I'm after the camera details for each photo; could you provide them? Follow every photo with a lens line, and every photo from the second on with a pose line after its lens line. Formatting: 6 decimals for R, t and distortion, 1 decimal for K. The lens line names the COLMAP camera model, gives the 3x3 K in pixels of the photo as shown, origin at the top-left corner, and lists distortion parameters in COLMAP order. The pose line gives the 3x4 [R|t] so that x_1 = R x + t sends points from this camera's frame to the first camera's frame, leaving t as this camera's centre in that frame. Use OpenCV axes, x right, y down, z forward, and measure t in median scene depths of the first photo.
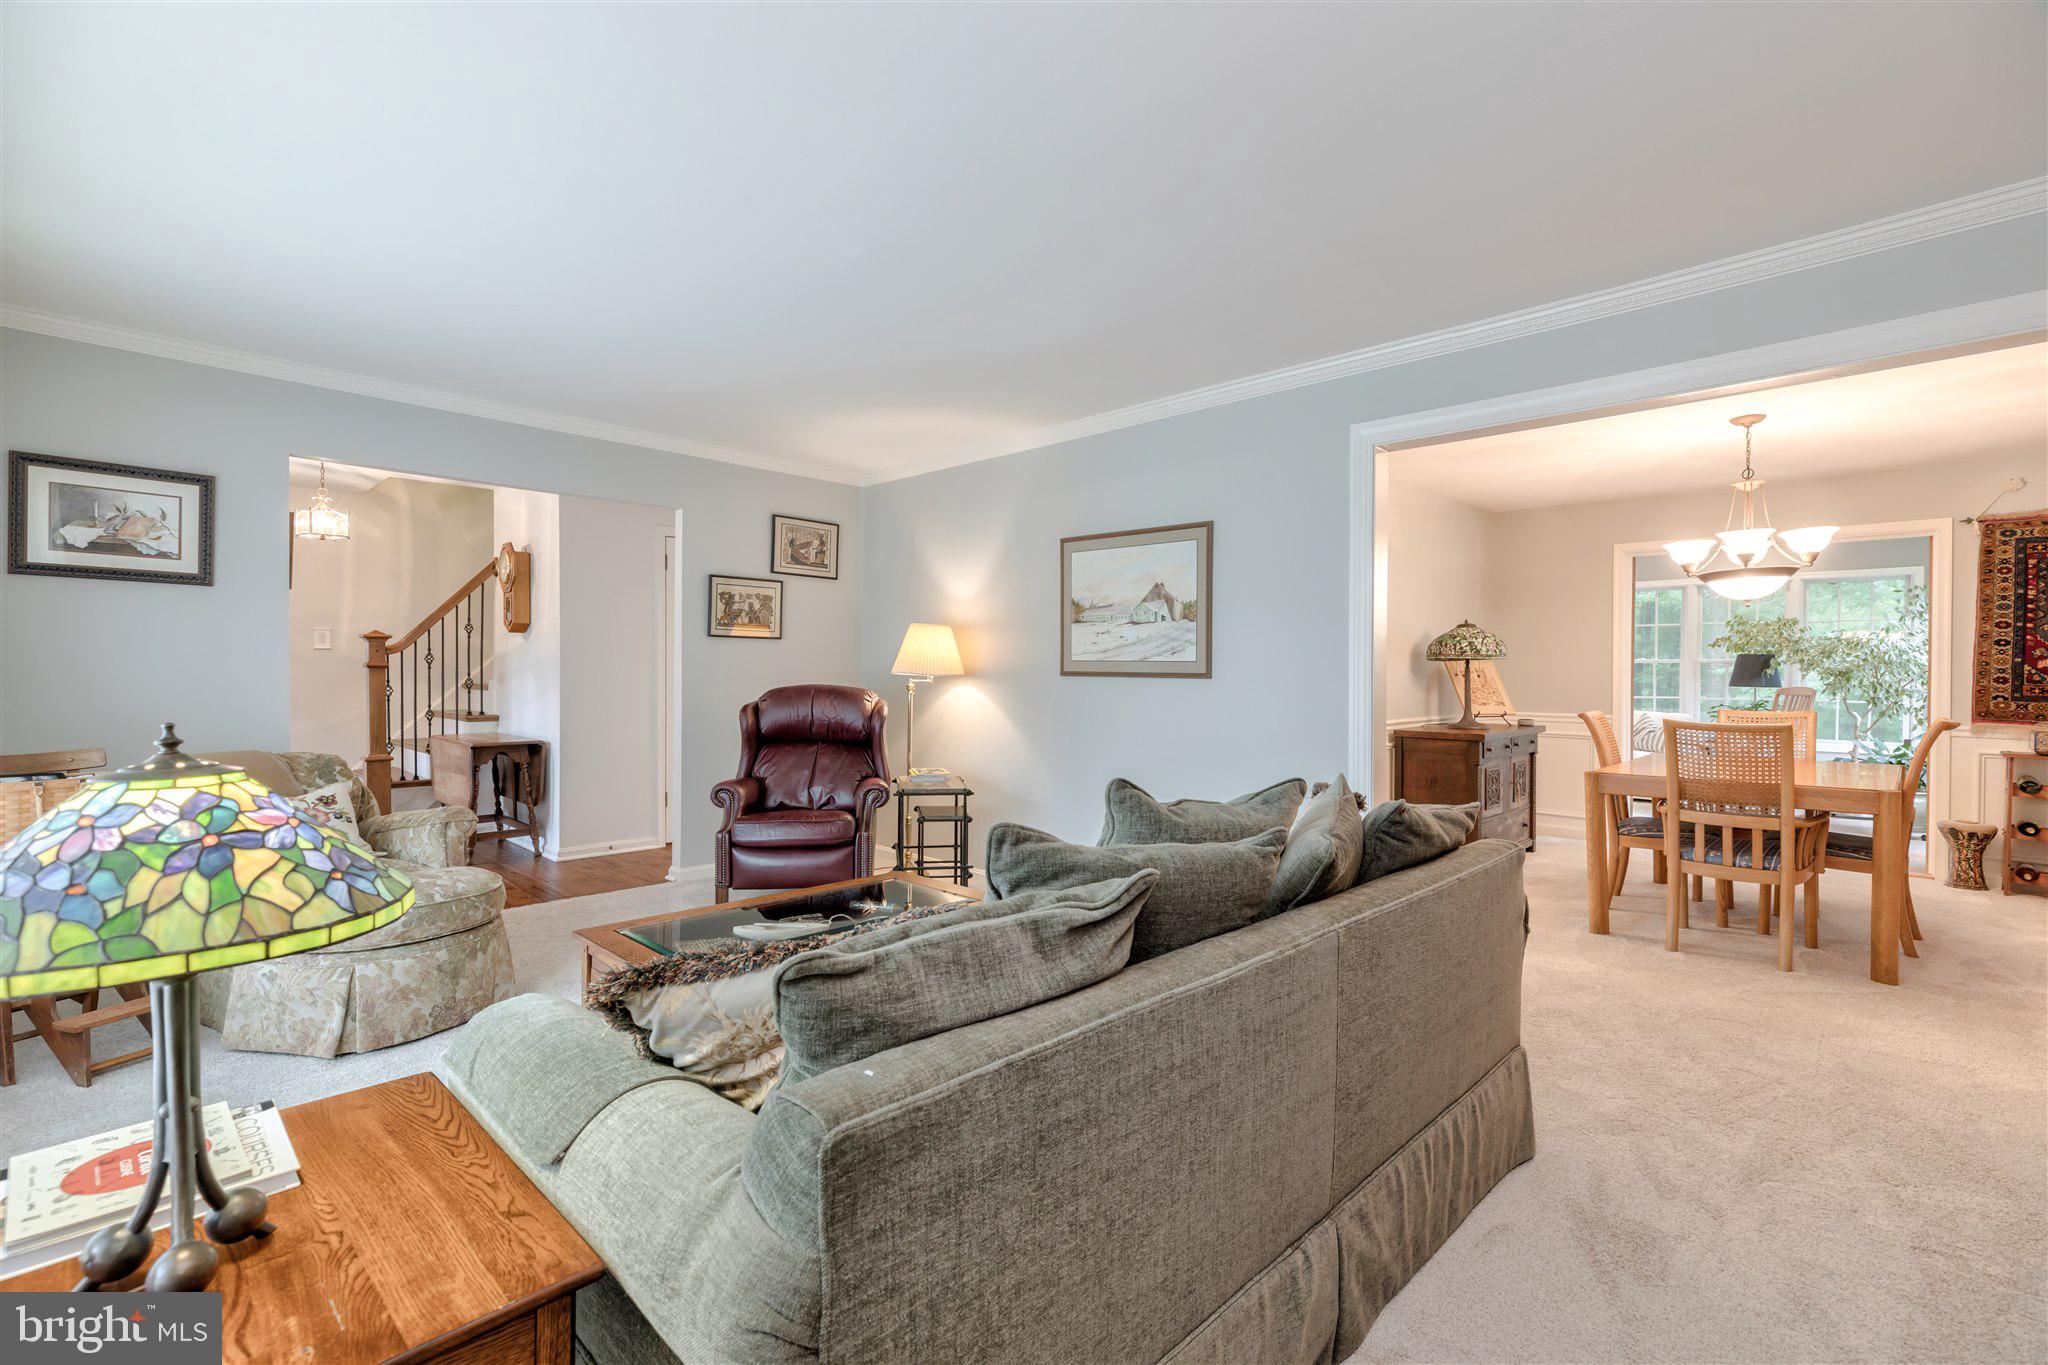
lens RADIAL K [[912.7, 0, 1023.2], [0, 912.7, 678.9], [0, 0, 1]] dist [-0.000305, 0.004991]
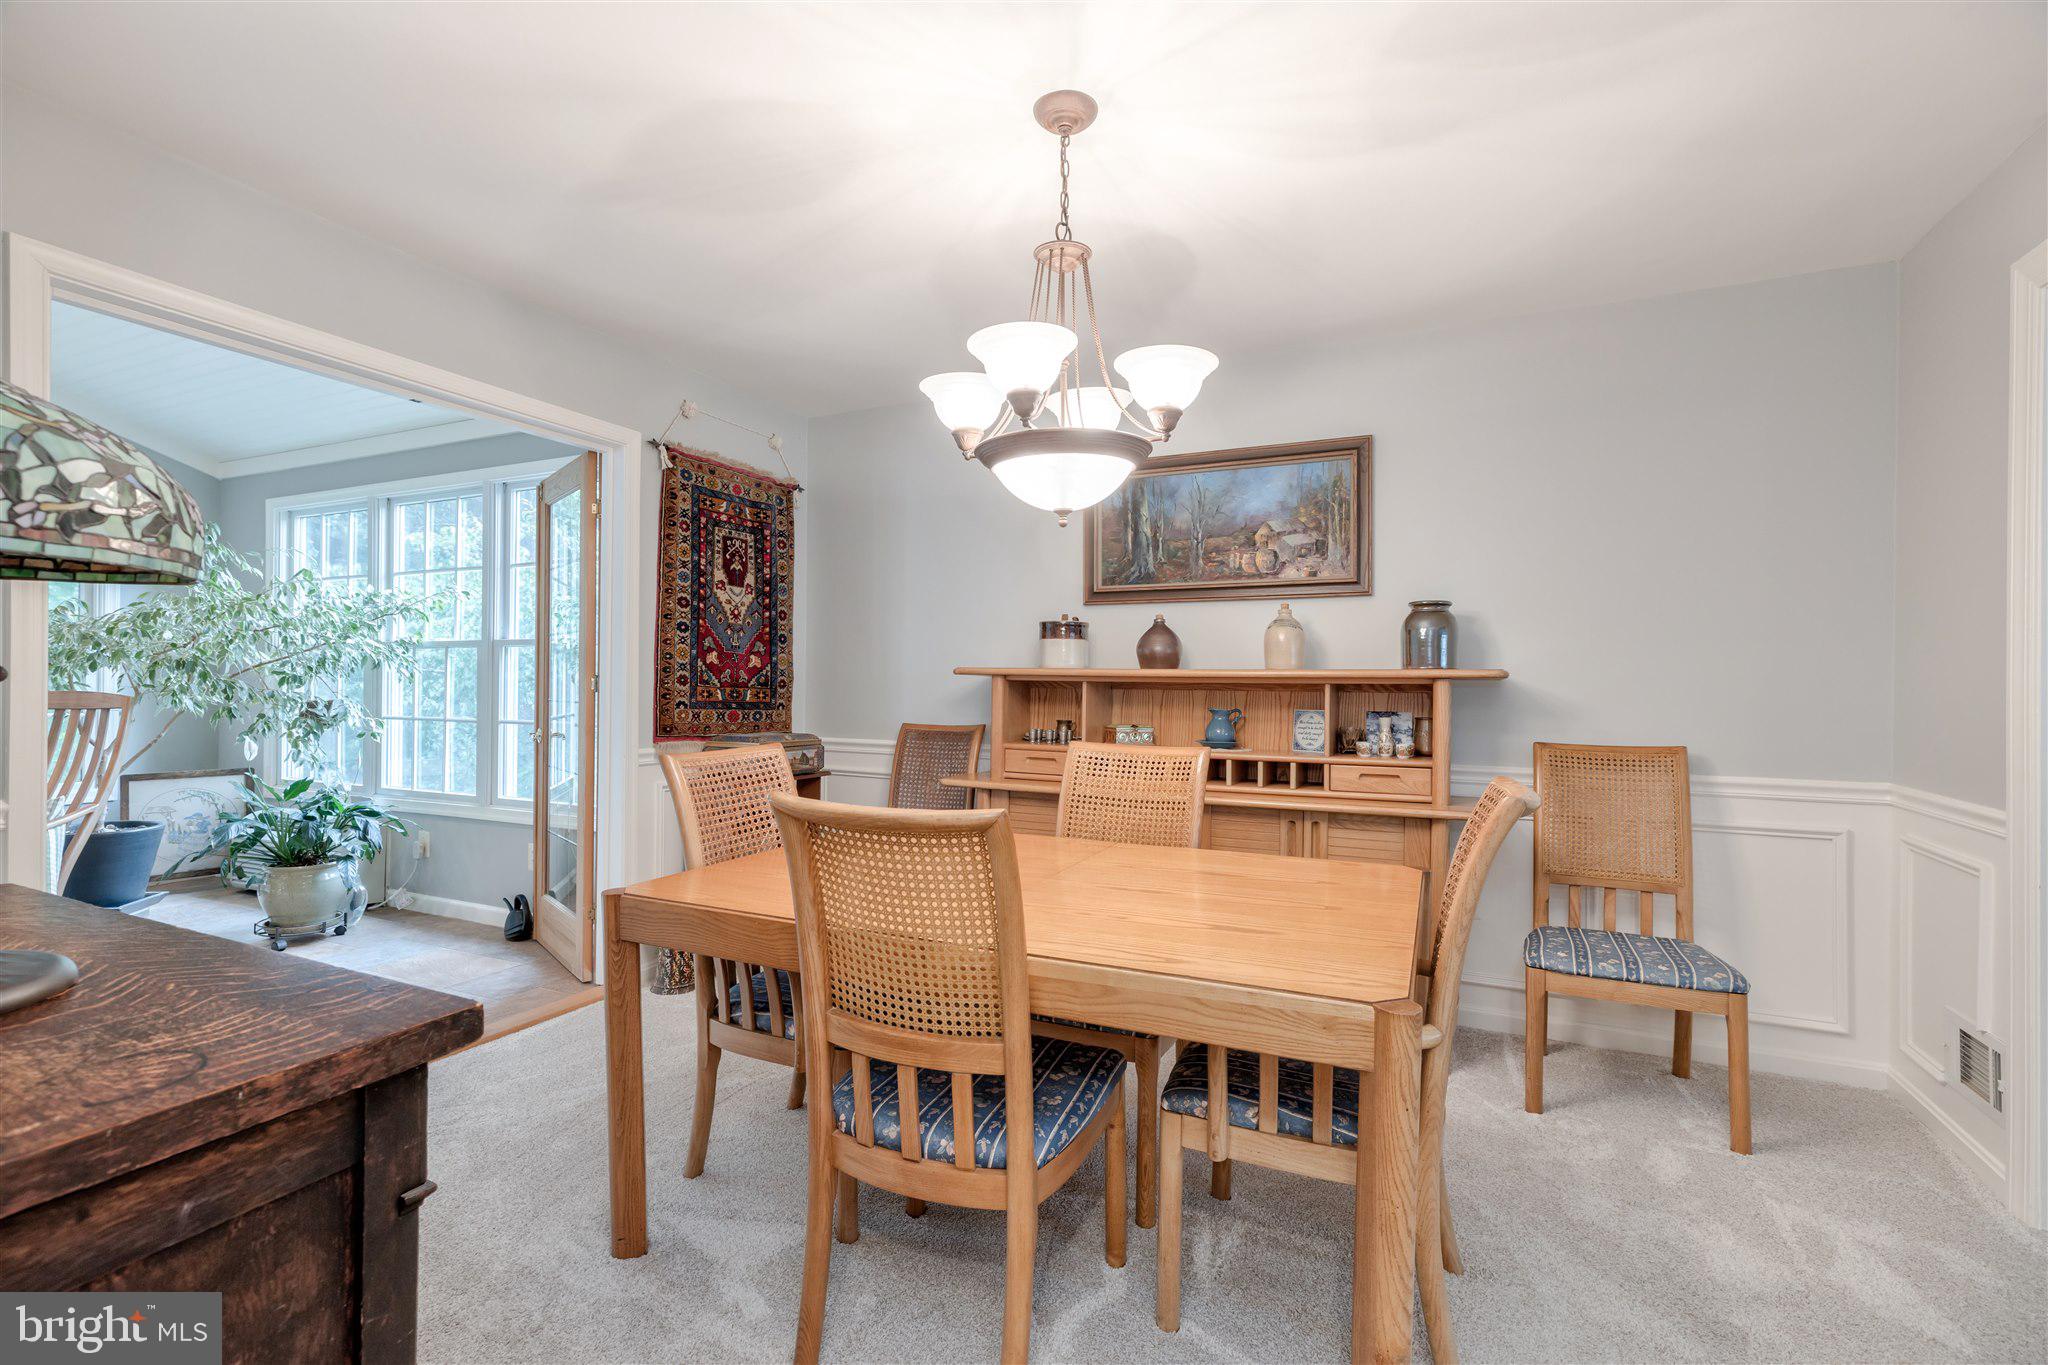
lens RADIAL K [[912.7, 0, 1023.2], [0, 912.7, 678.9], [0, 0, 1]] dist [-0.000305, 0.004991]
pose [[-0.334406, -0.006319, 0.942408, 0.312089], [-0.005116, 0.999975, 0.004890, -0.004154], [-0.942415, -0.003186, -0.334429, 0.988648]]
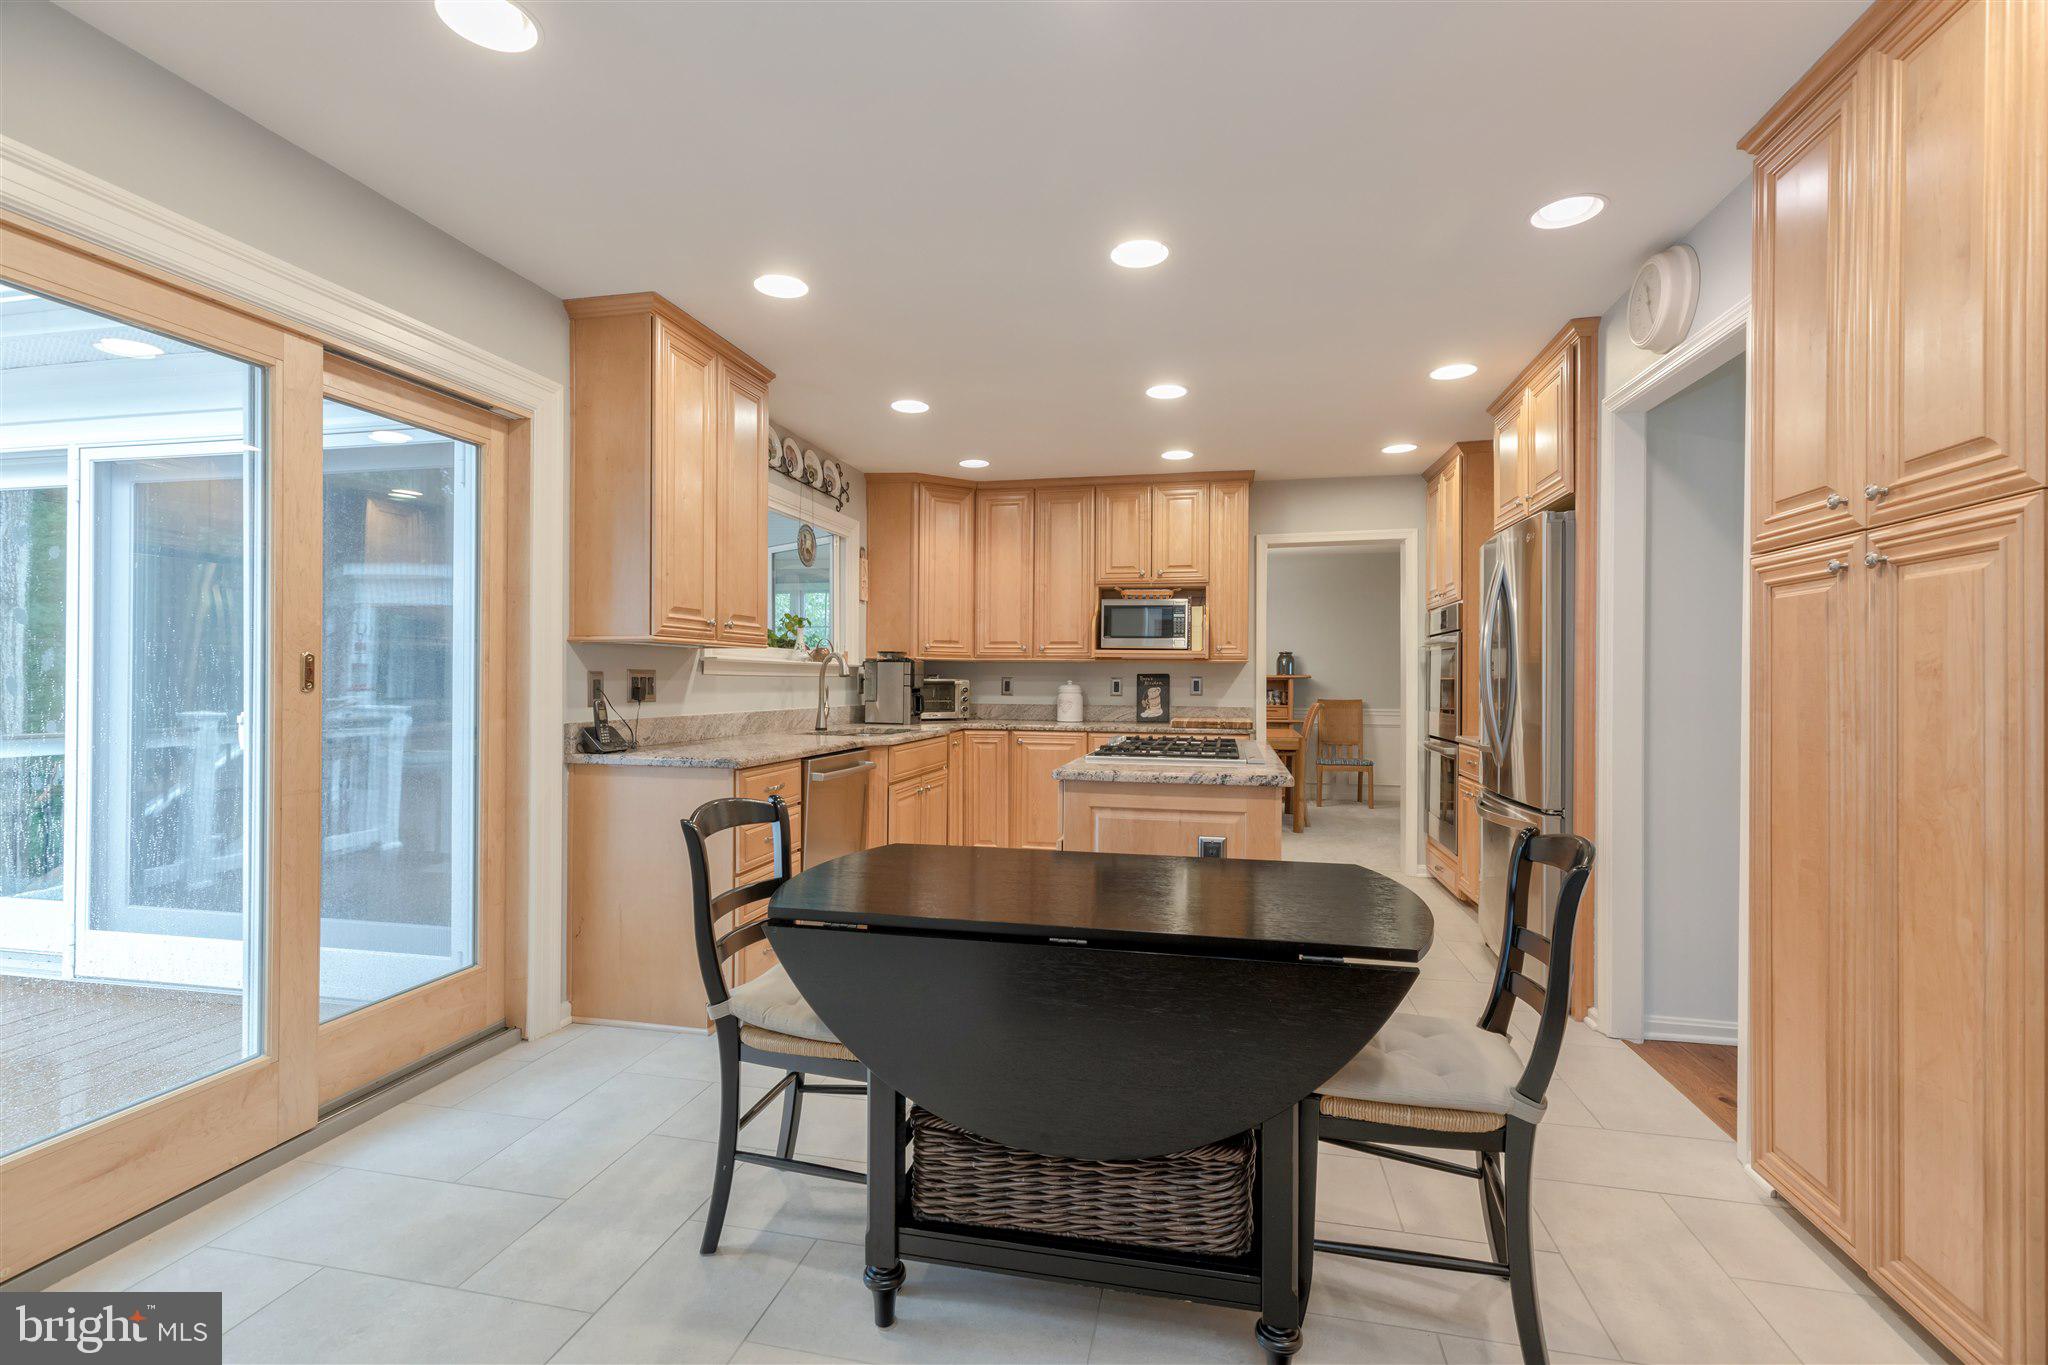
lens RADIAL K [[912.7, 0, 1023.2], [0, 912.7, 678.9], [0, 0, 1]] dist [-0.000305, 0.004991]
pose [[-0.533430, -0.010852, 0.845774, -0.429459], [-0.003427, 0.999937, 0.010668, -0.018476], [-0.845837, 0.002792, -0.533434, 1.901586]]
